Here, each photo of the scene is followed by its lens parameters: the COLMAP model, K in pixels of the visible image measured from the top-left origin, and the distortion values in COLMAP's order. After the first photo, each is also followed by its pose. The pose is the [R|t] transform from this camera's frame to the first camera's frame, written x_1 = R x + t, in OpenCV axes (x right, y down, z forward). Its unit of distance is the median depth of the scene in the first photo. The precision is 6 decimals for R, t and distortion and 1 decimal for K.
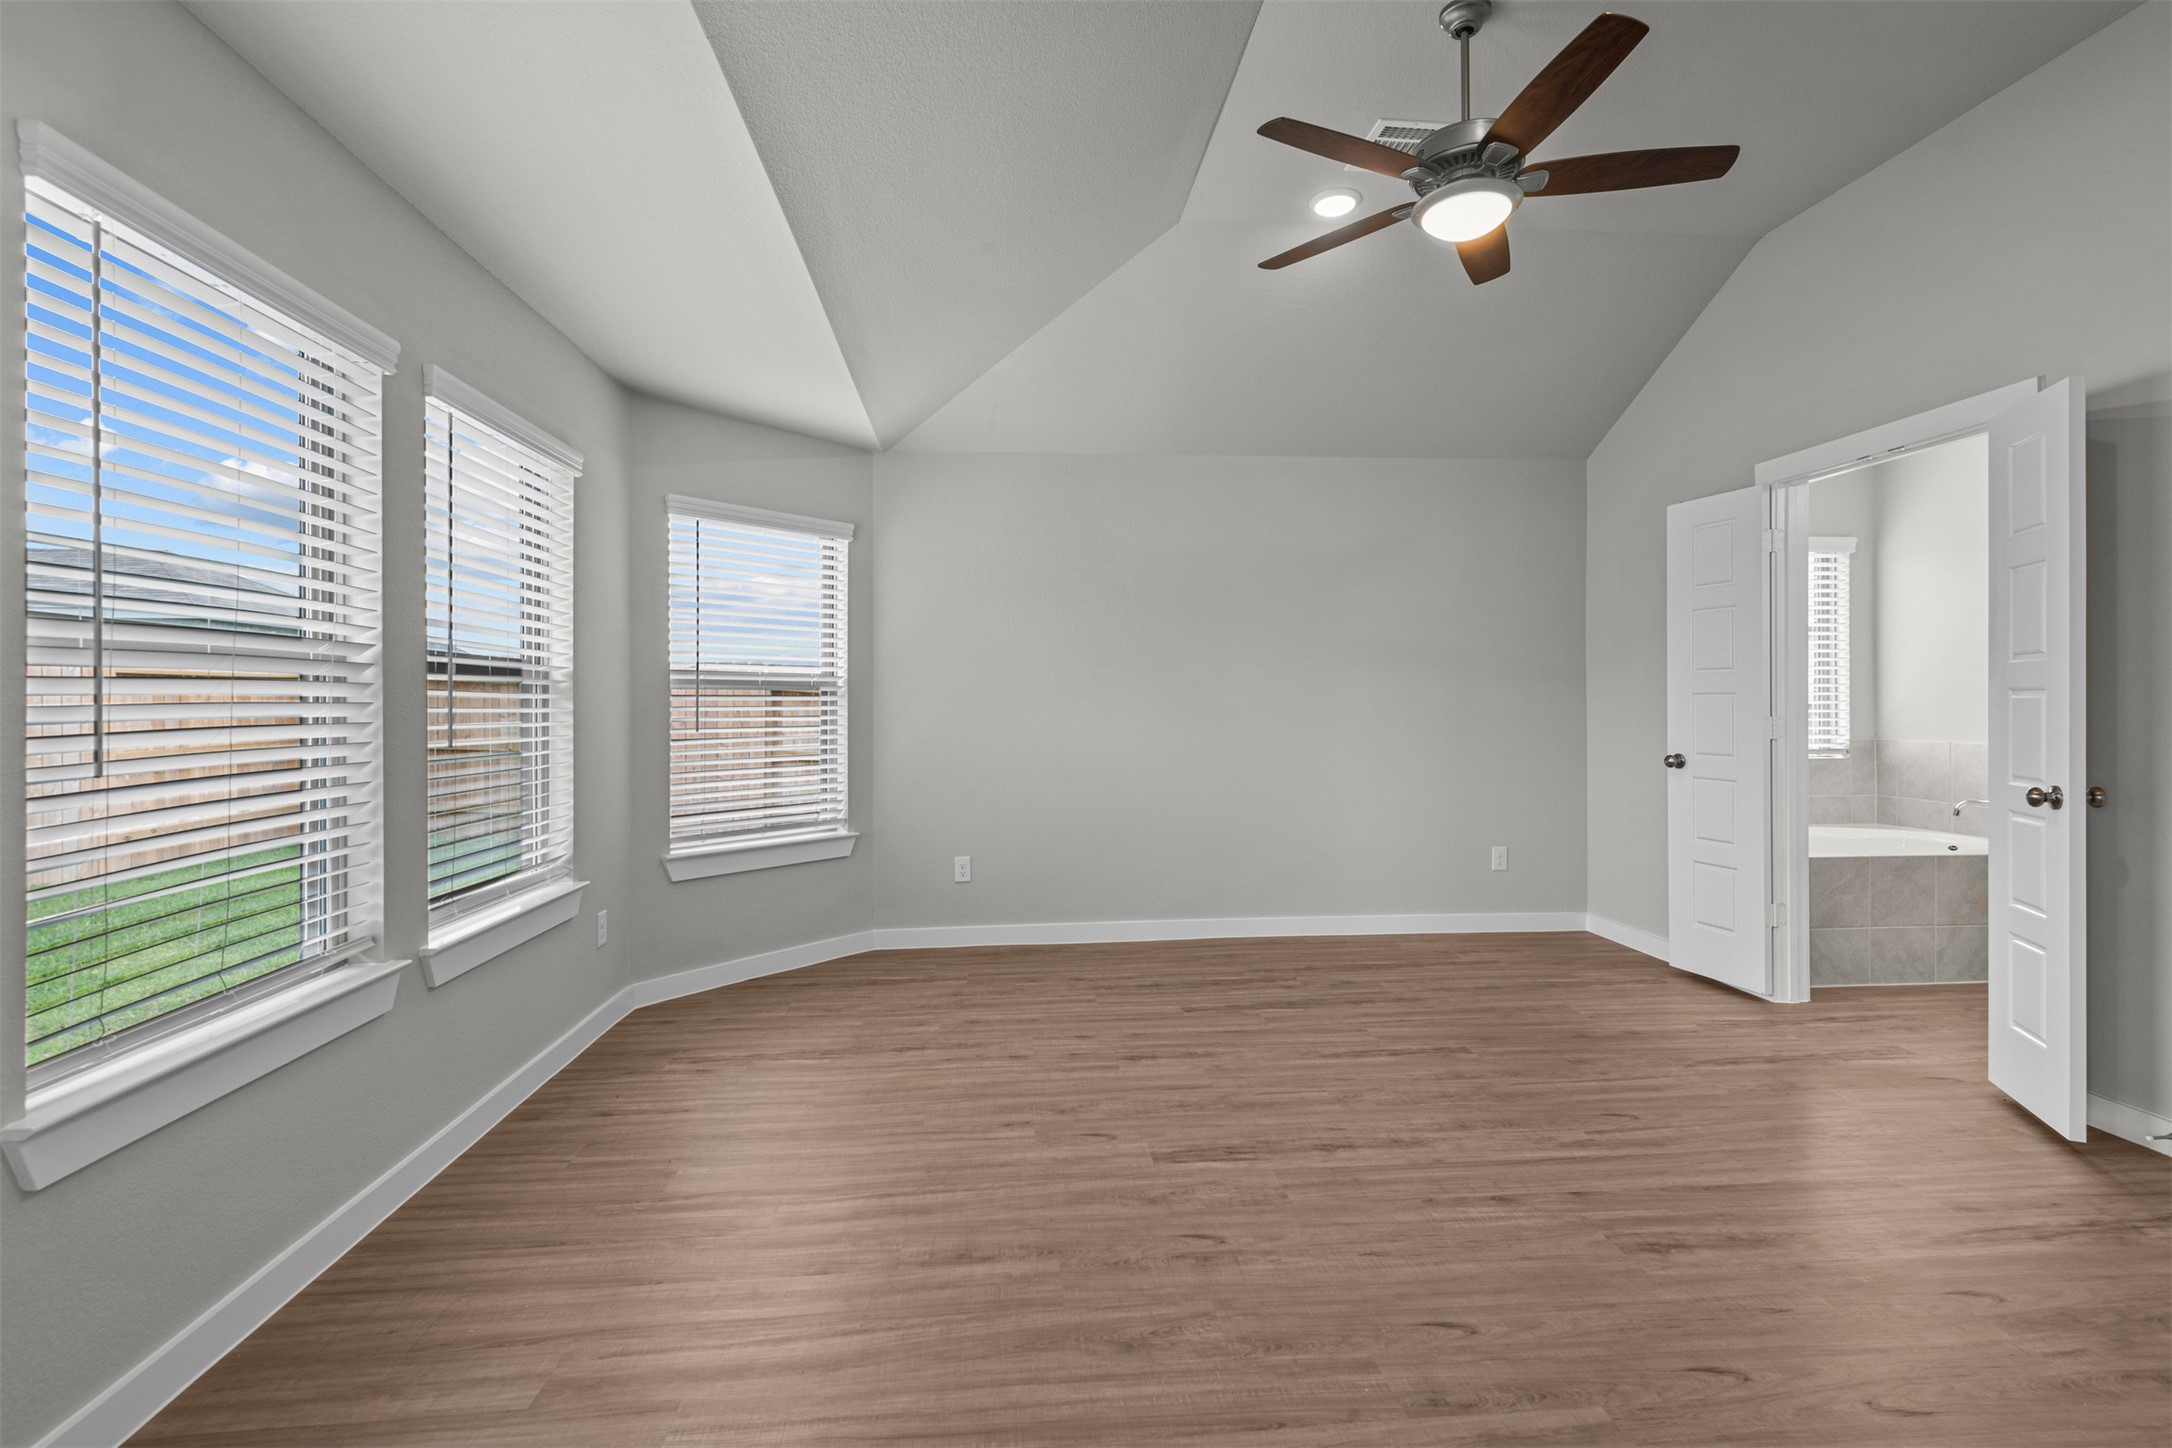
lens RADIAL K [[983.9, 0, 1086.4], [0, 983.9, 716.2], [0, 0, 1]] dist [0.021625, -0.001978]
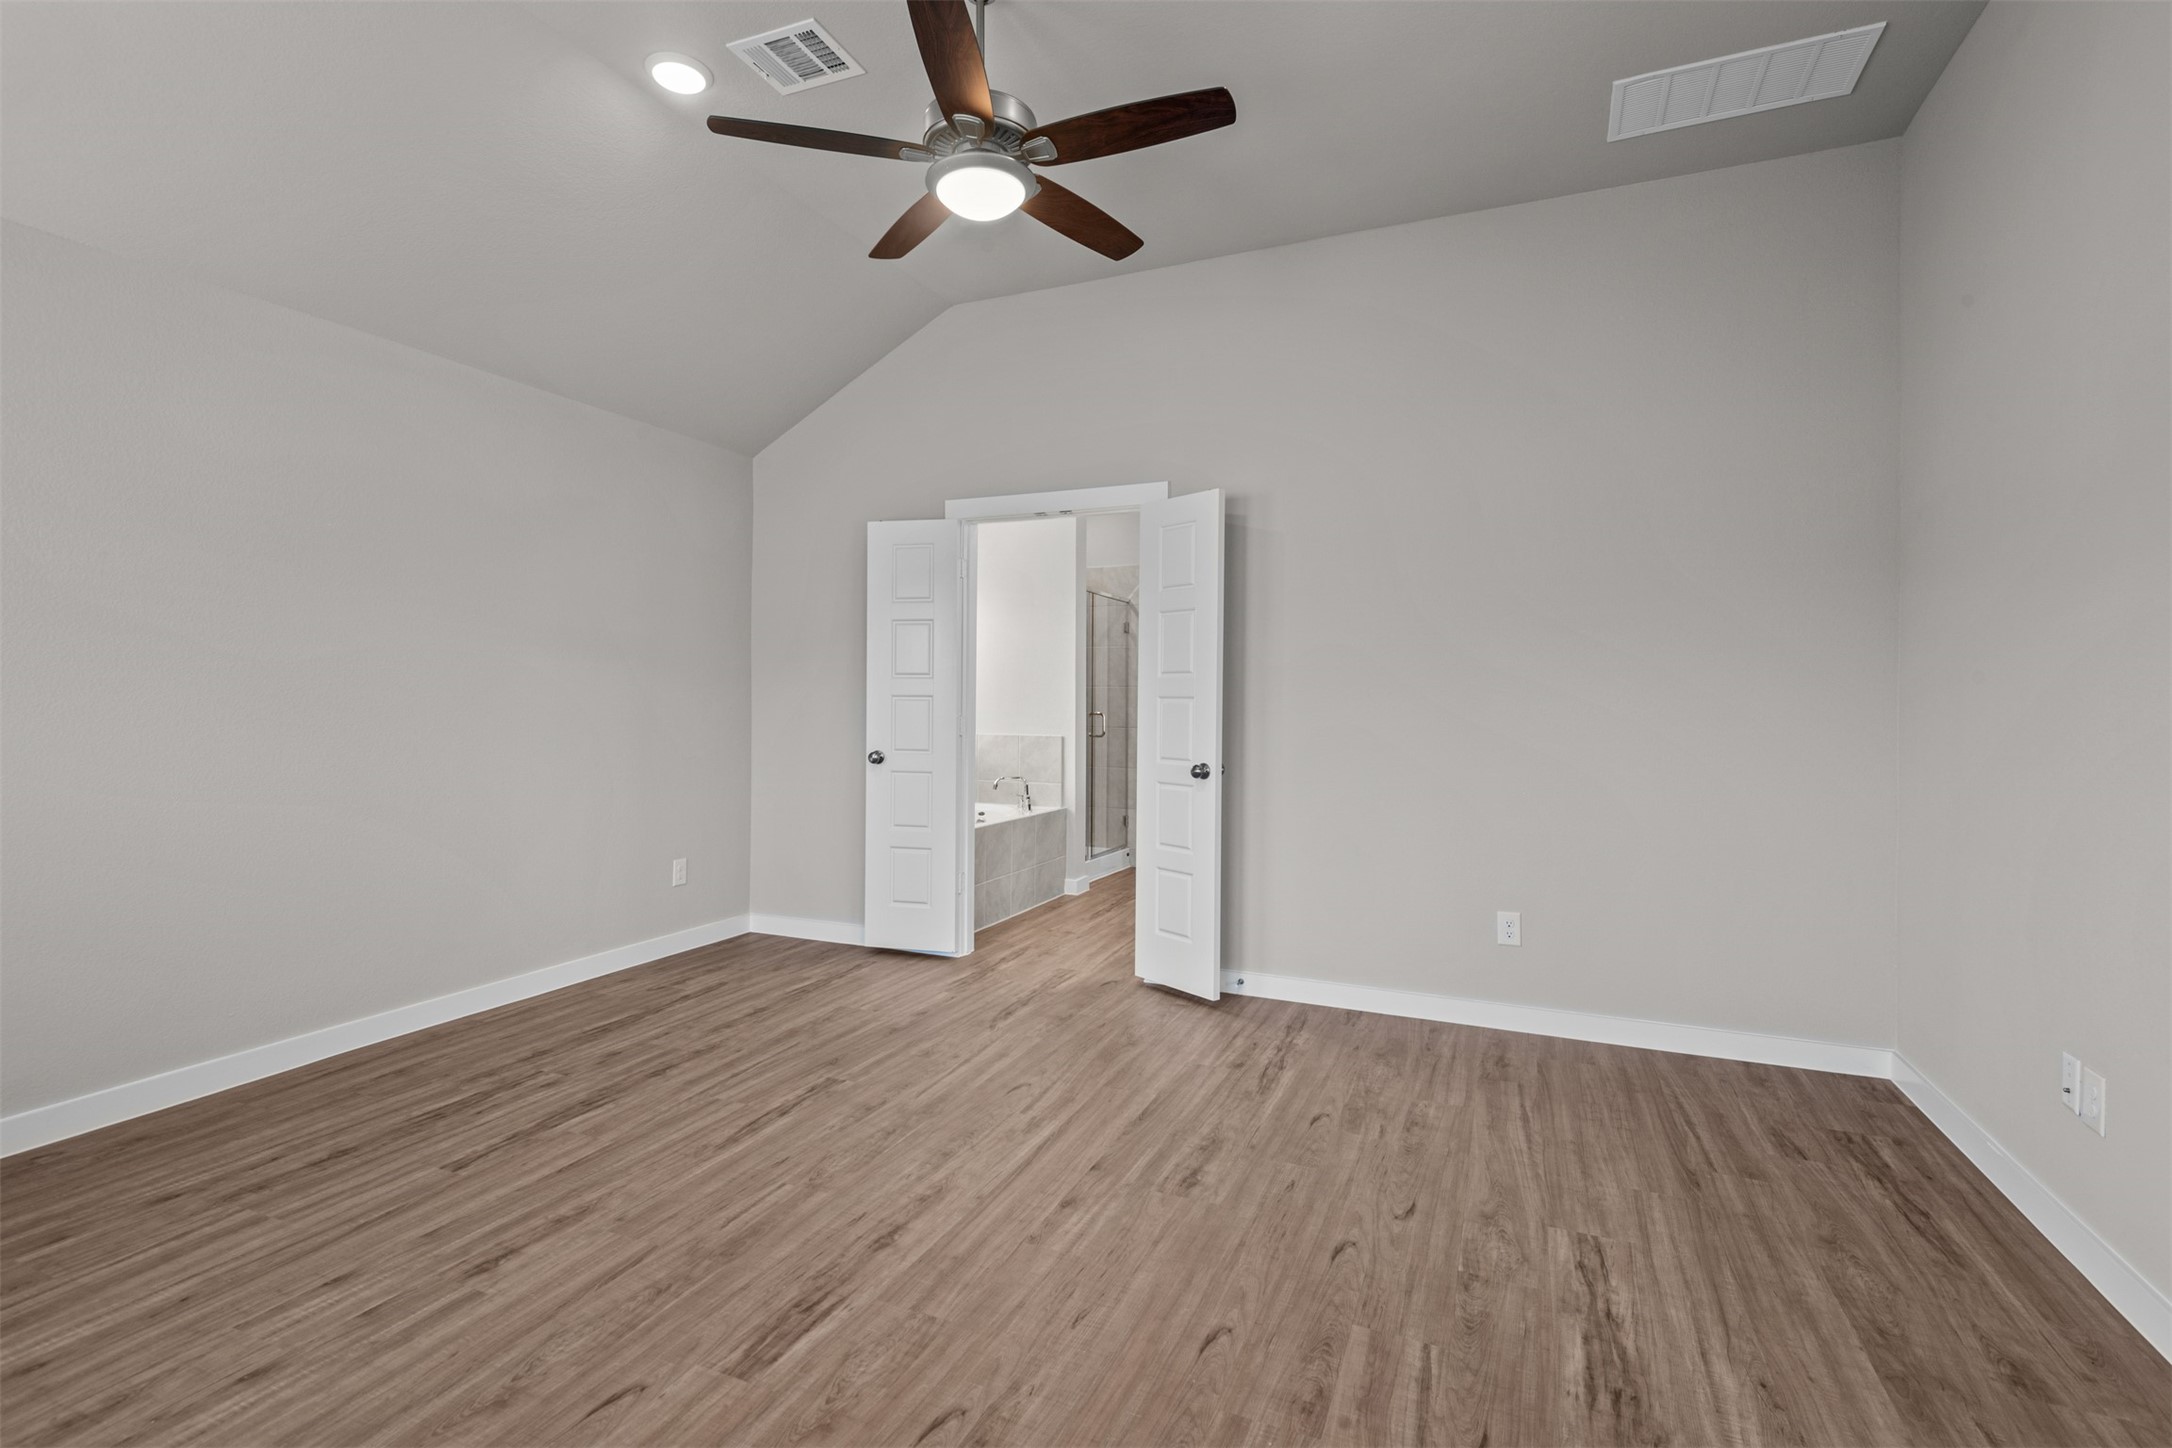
lens RADIAL K [[988.5, 0, 1086.0], [0, 988.5, 724.0], [0, 0, 1]] dist [0.043411, -0.021409]
pose [[0.498709, -0.016518, 0.866612, -0.311808], [0.005369, 0.999858, 0.015968, -0.010789], [-0.866753, -0.003310, 0.498727, 0.340879]]
